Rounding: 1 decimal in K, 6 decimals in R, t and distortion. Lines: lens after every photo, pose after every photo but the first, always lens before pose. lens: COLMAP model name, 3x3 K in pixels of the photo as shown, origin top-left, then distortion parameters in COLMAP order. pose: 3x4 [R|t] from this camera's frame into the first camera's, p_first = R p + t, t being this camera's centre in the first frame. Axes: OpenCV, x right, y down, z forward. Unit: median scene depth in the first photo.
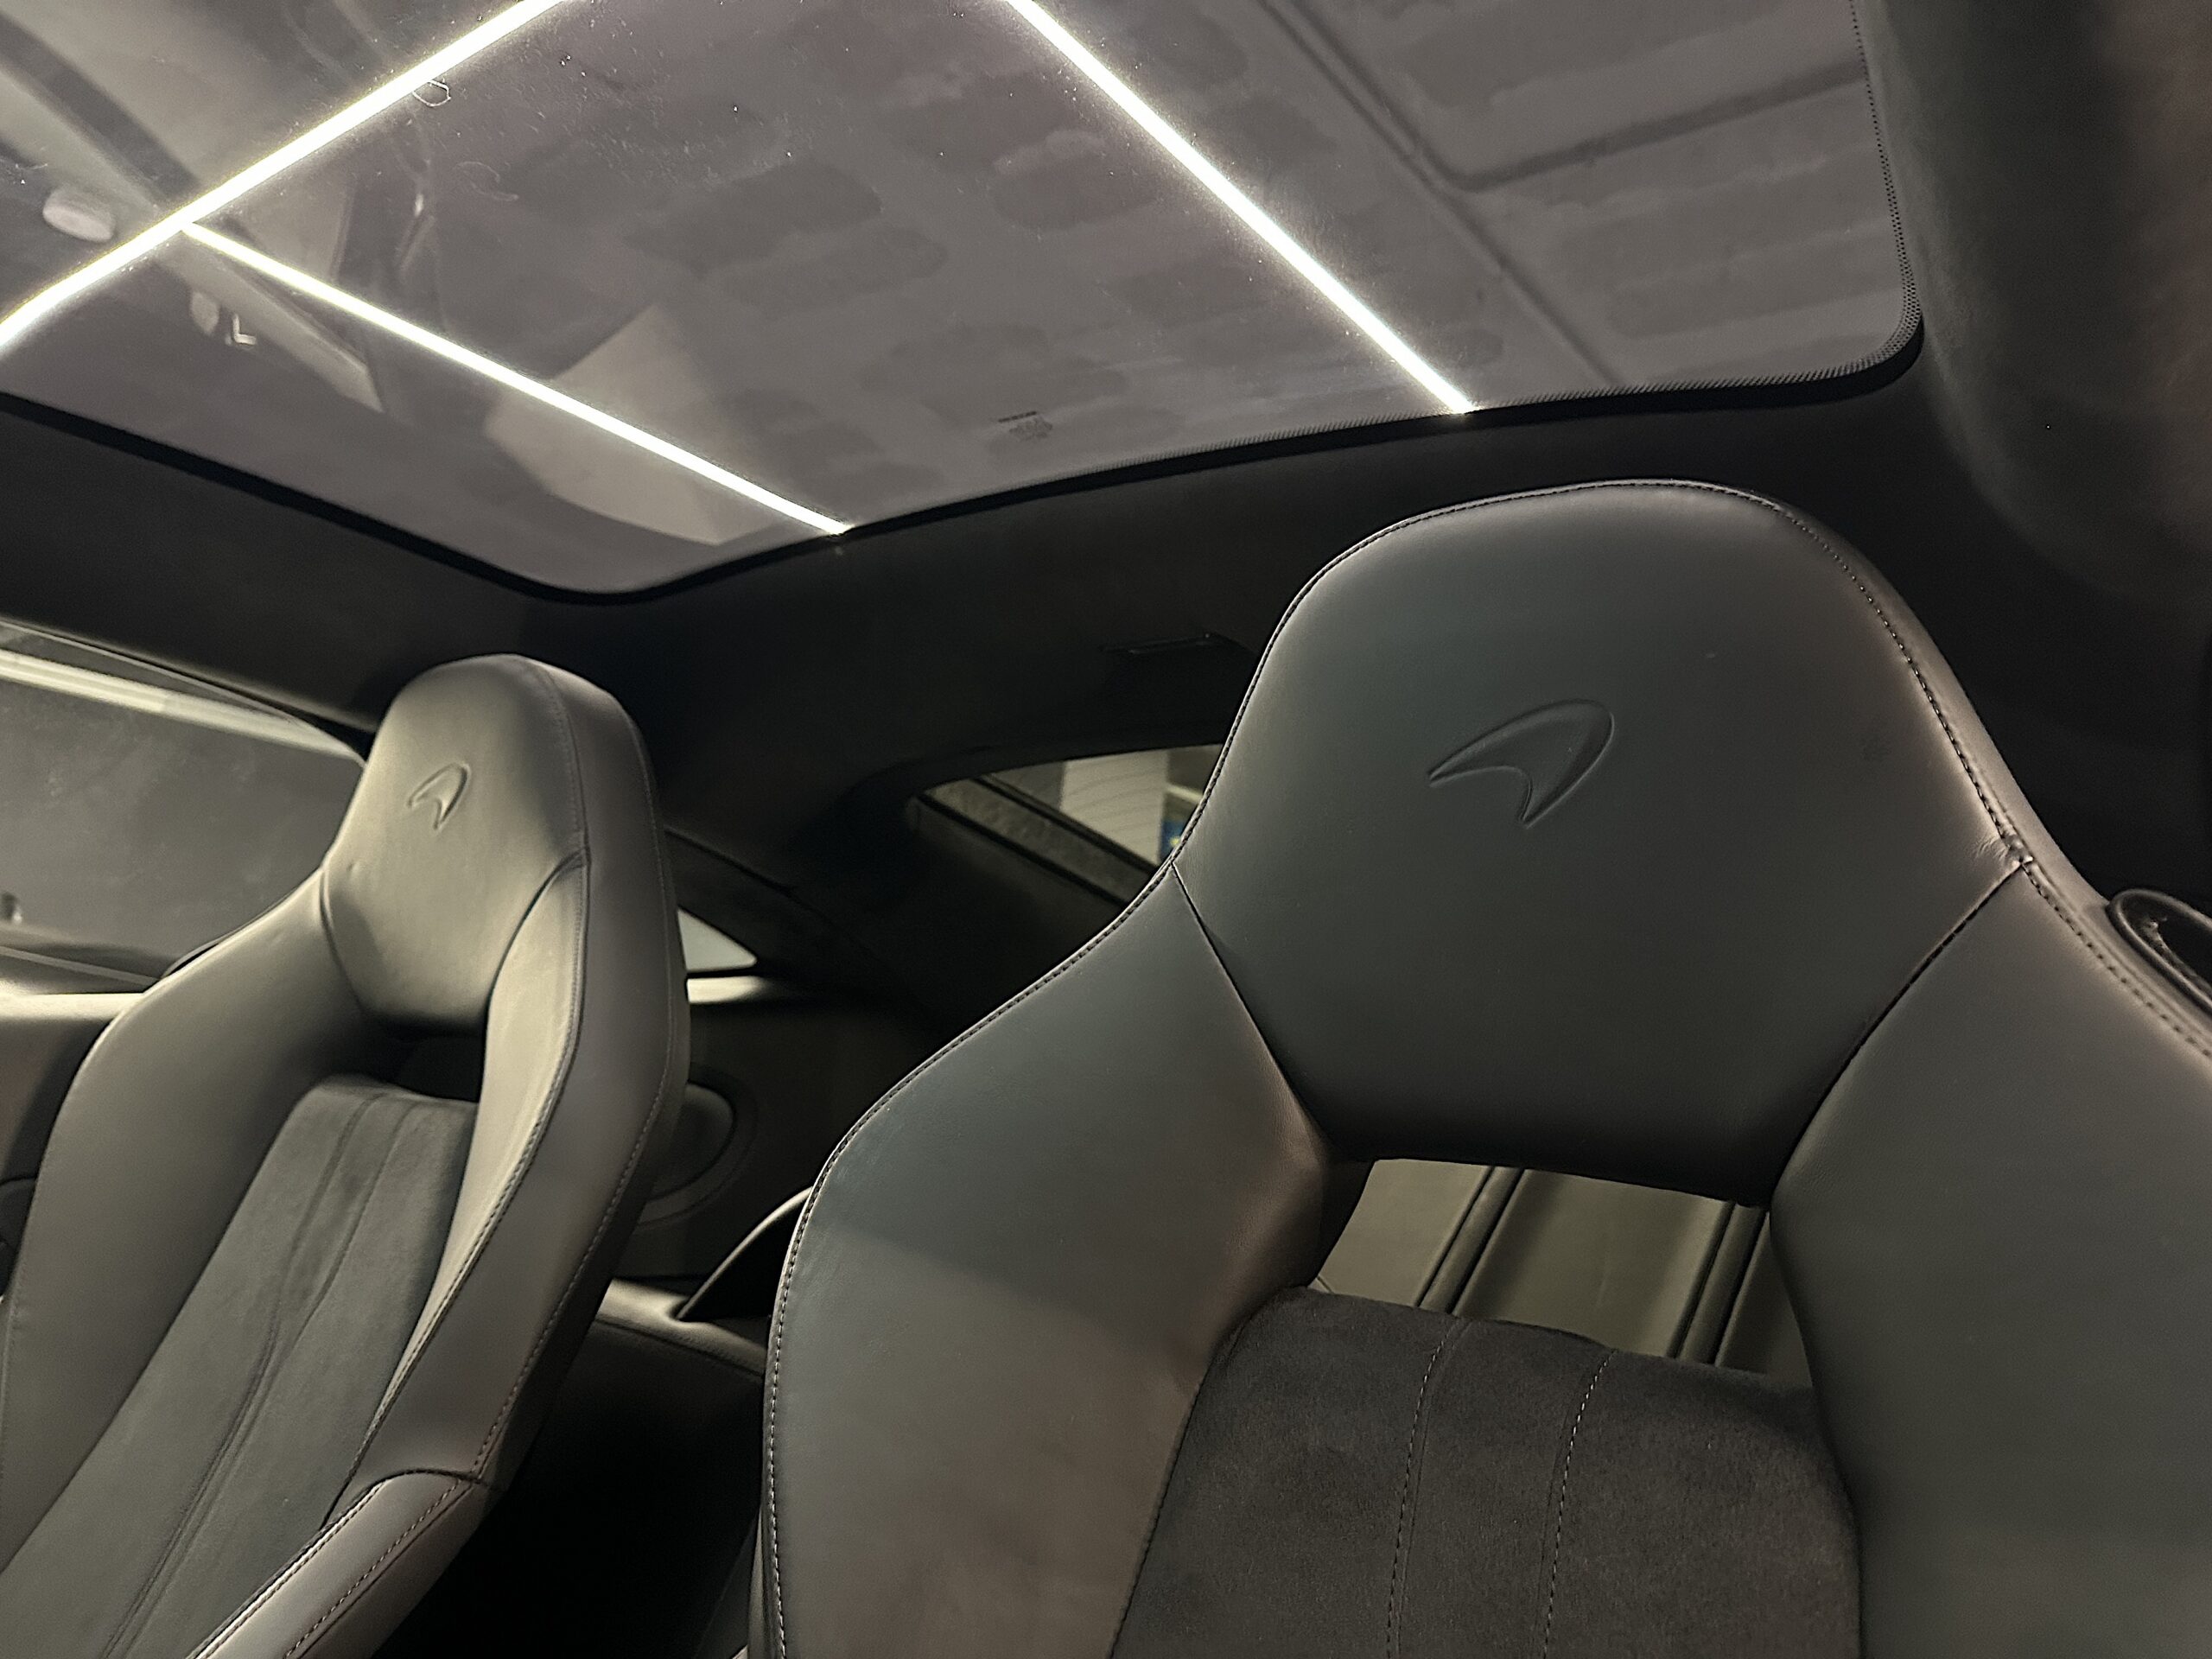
lens RADIAL K [[1679.3, 0, 1111.5], [0, 1679.3, 826.0], [0, 0, 1]] dist [-0.003857, -0.003556]
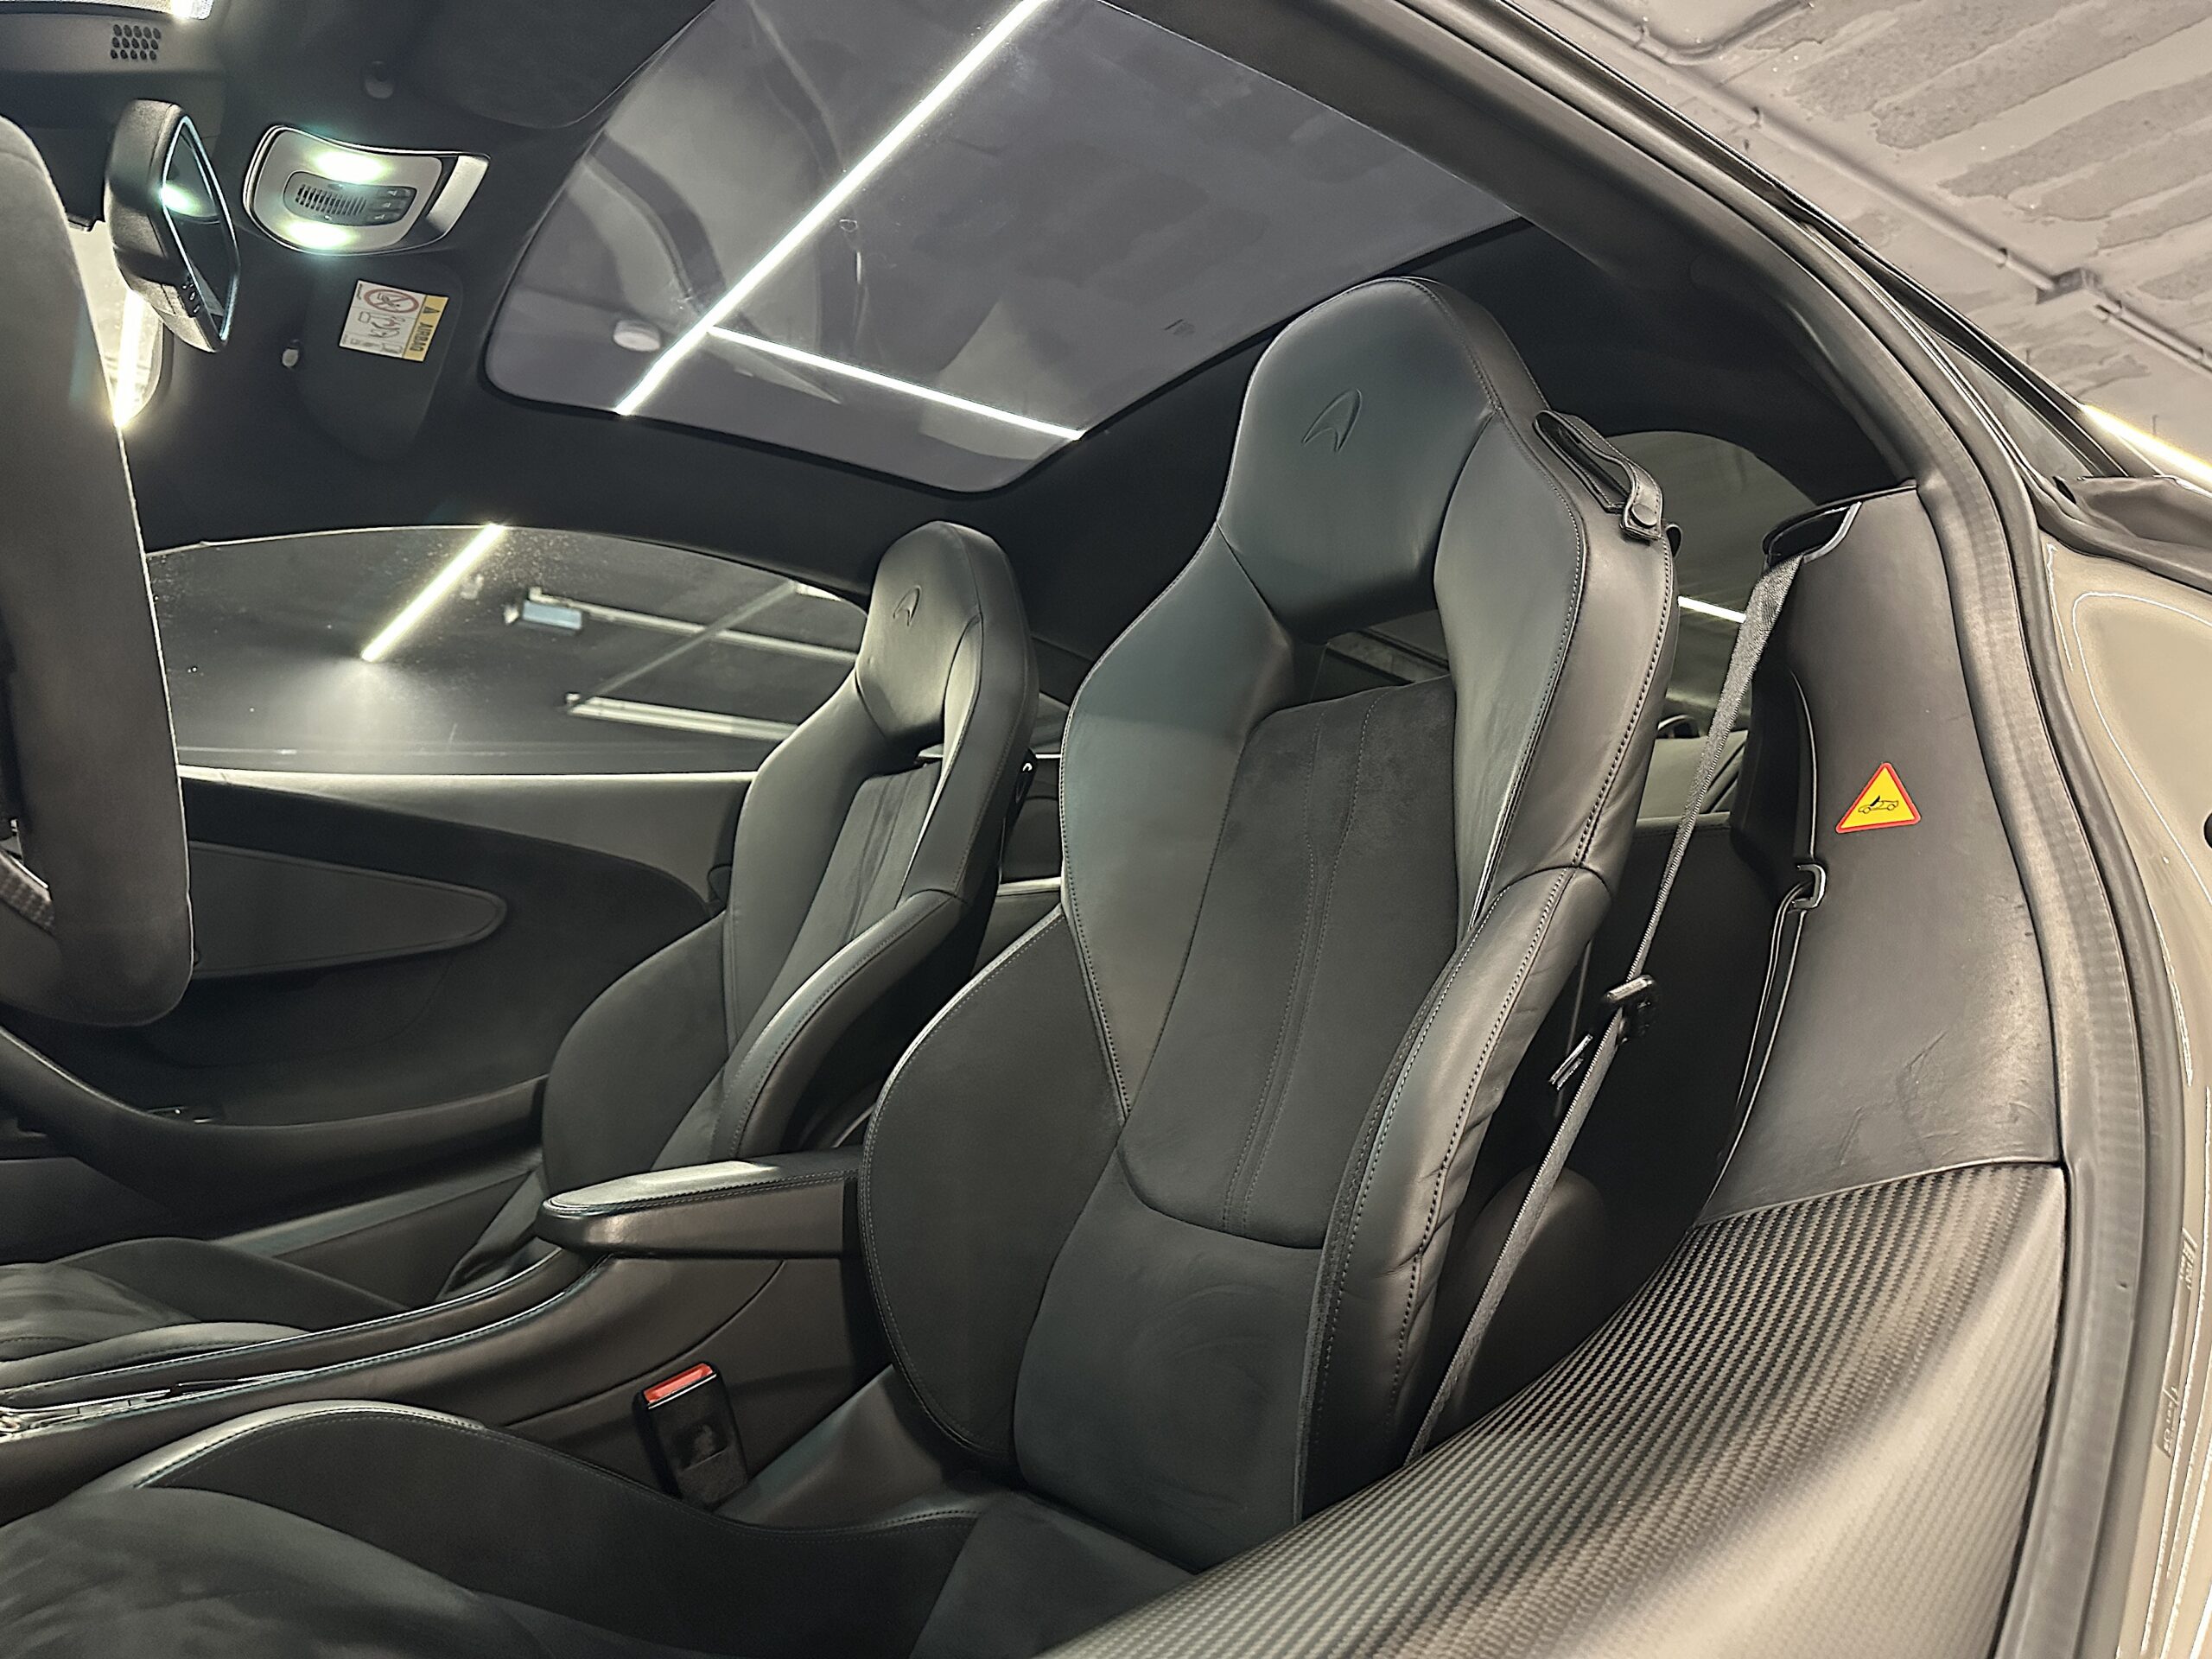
lens RADIAL K [[1679.3, 0, 1111.5], [0, 1679.3, 826.0], [0, 0, 1]] dist [-0.003857, -0.003556]
pose [[0.947847, -0.123767, -0.293715, 0.287788], [0.130775, 0.991403, 0.004263, 0.222959], [0.290662, -0.042451, 0.955884, -0.622751]]
